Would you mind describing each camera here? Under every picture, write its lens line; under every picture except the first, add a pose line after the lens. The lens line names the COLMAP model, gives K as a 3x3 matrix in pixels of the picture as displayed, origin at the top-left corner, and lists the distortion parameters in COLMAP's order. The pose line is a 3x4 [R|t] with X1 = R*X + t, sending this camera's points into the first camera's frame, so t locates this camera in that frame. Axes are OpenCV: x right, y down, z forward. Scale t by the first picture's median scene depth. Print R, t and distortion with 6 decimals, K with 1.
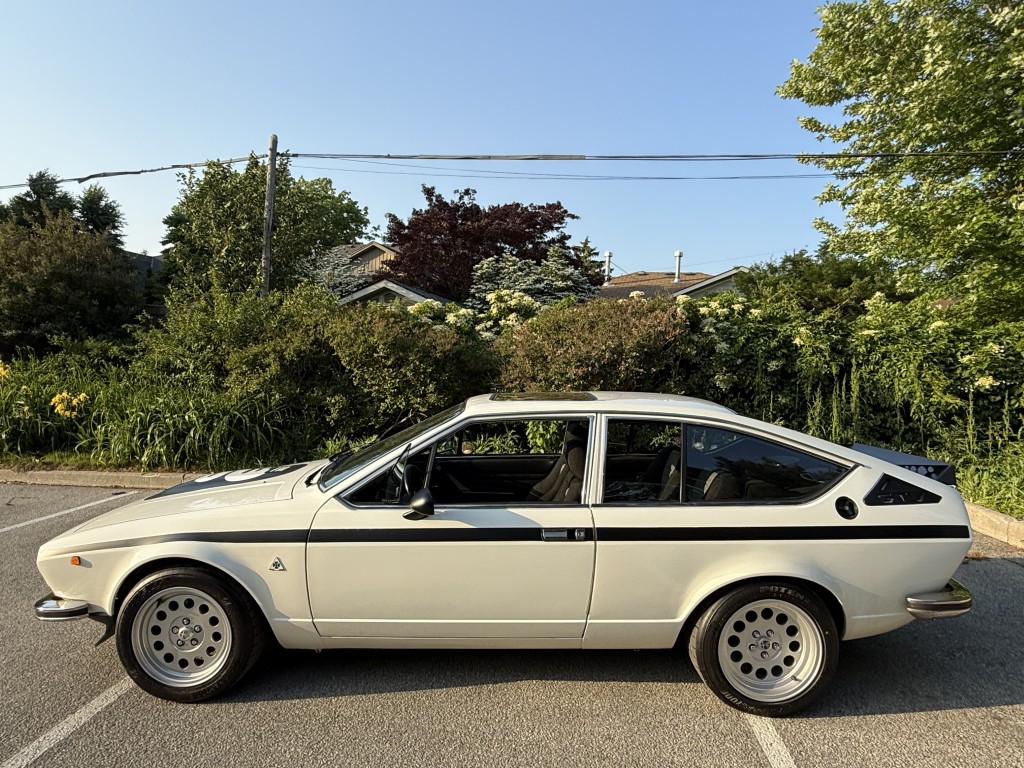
lens RADIAL K [[616.4, 0, 510.0], [0, 616.4, 381.4], [0, 0, 1]] dist [-0.017540, 0.013075]
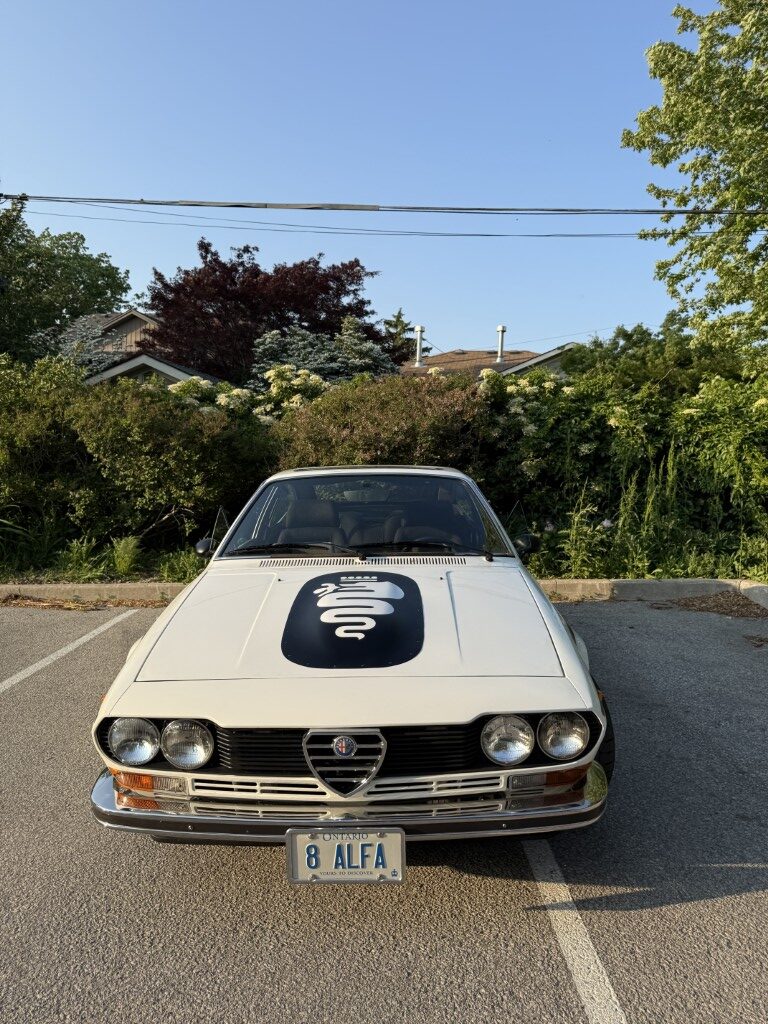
lens RADIAL K [[736.6, 0, 389.0], [0, 736.6, 522.0], [0, 0, 1]] dist [0.052622, -0.071103]
pose [[0.994816, -0.019880, 0.099727, 0.030883], [0.014963, 0.998646, 0.049815, 0.021134], [-0.100582, -0.048064, 0.993767, -0.049280]]
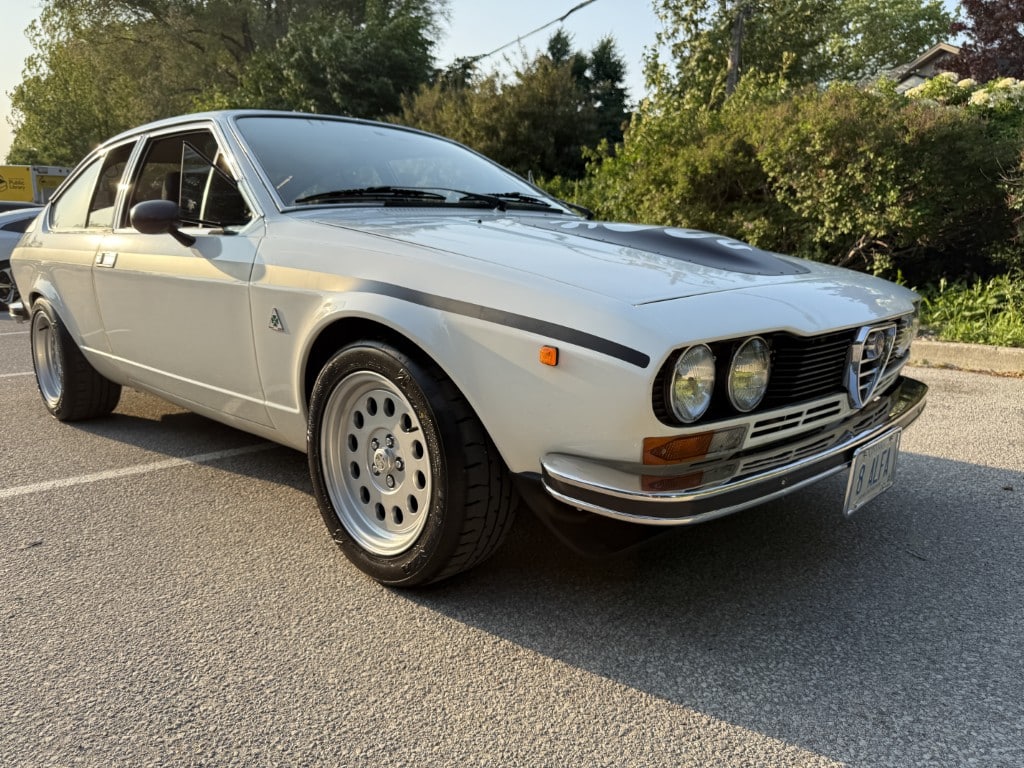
lens RADIAL K [[736.6, 0, 508.3], [0, 736.6, 382.7], [0, 0, 1]] dist [0.052622, -0.071103]
pose [[0.714204, 0.115487, -0.690344, 0.122607], [-0.016325, 0.988774, 0.148523, 0.082336], [0.699747, -0.094806, 0.708072, 0.153112]]
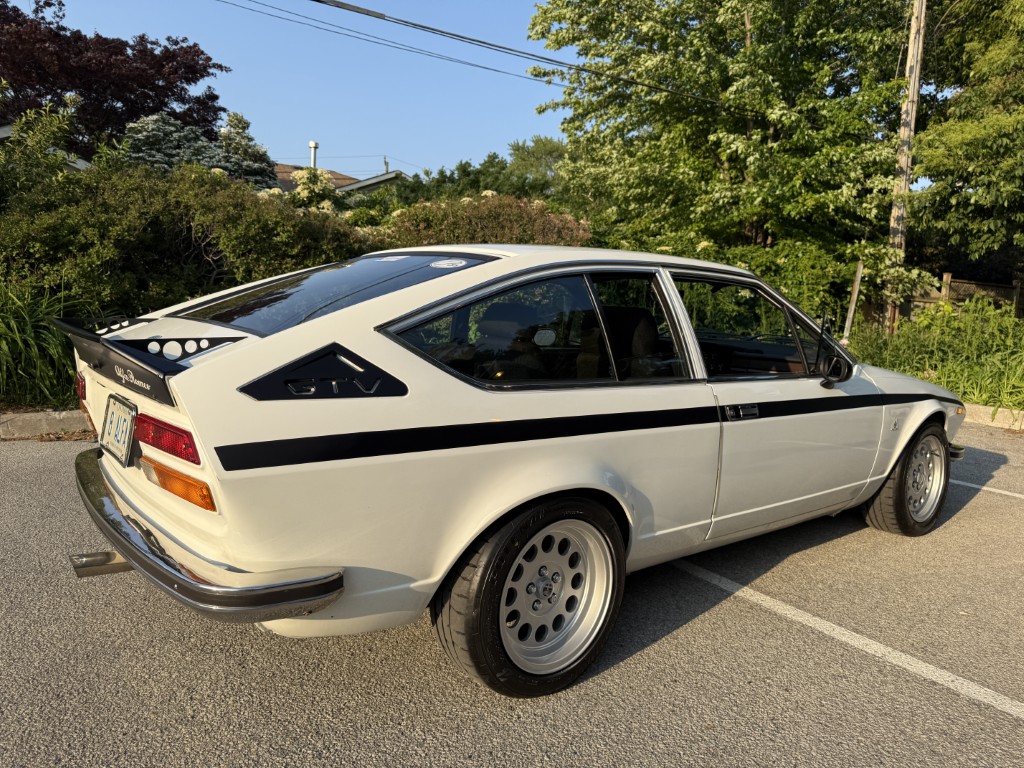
lens RADIAL K [[736.6, 0, 497.5], [0, 736.6, 400.1], [0, 0, 1]] dist [0.052622, -0.071103]
pose [[0.777088, -0.068899, 0.625610, -0.527718], [-0.009942, 0.992522, 0.121657, 0.035409], [-0.629314, -0.100758, 0.770592, 0.088127]]
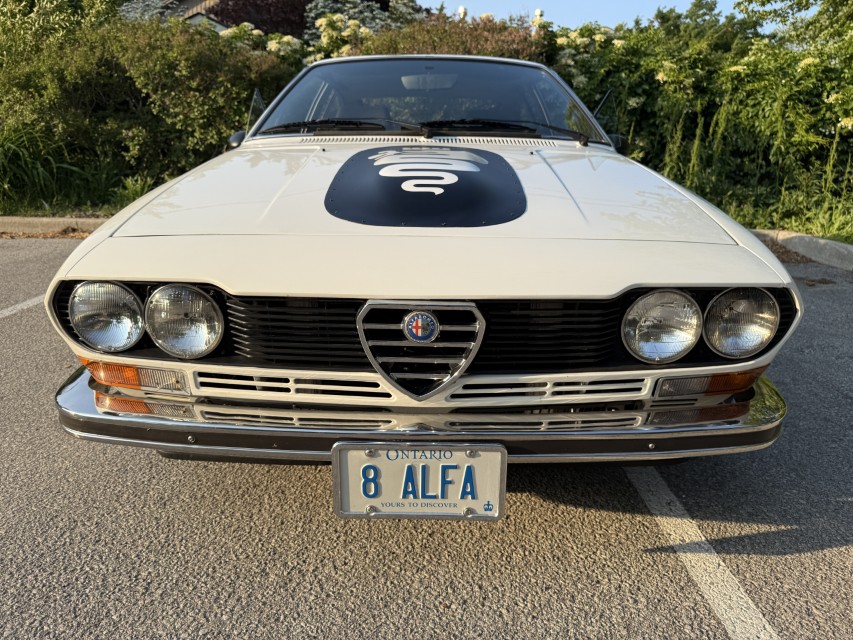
lens RADIAL K [[613.6, 0, 428.7], [0, 613.6, 322.4], [0, 0, 1]] dist [0.052622, -0.071103]
pose [[0.994549, -0.014682, 0.103230, 0.027118], [-0.009641, 0.972847, 0.231249, 0.077020], [-0.103822, -0.230984, 0.967402, 0.066136]]
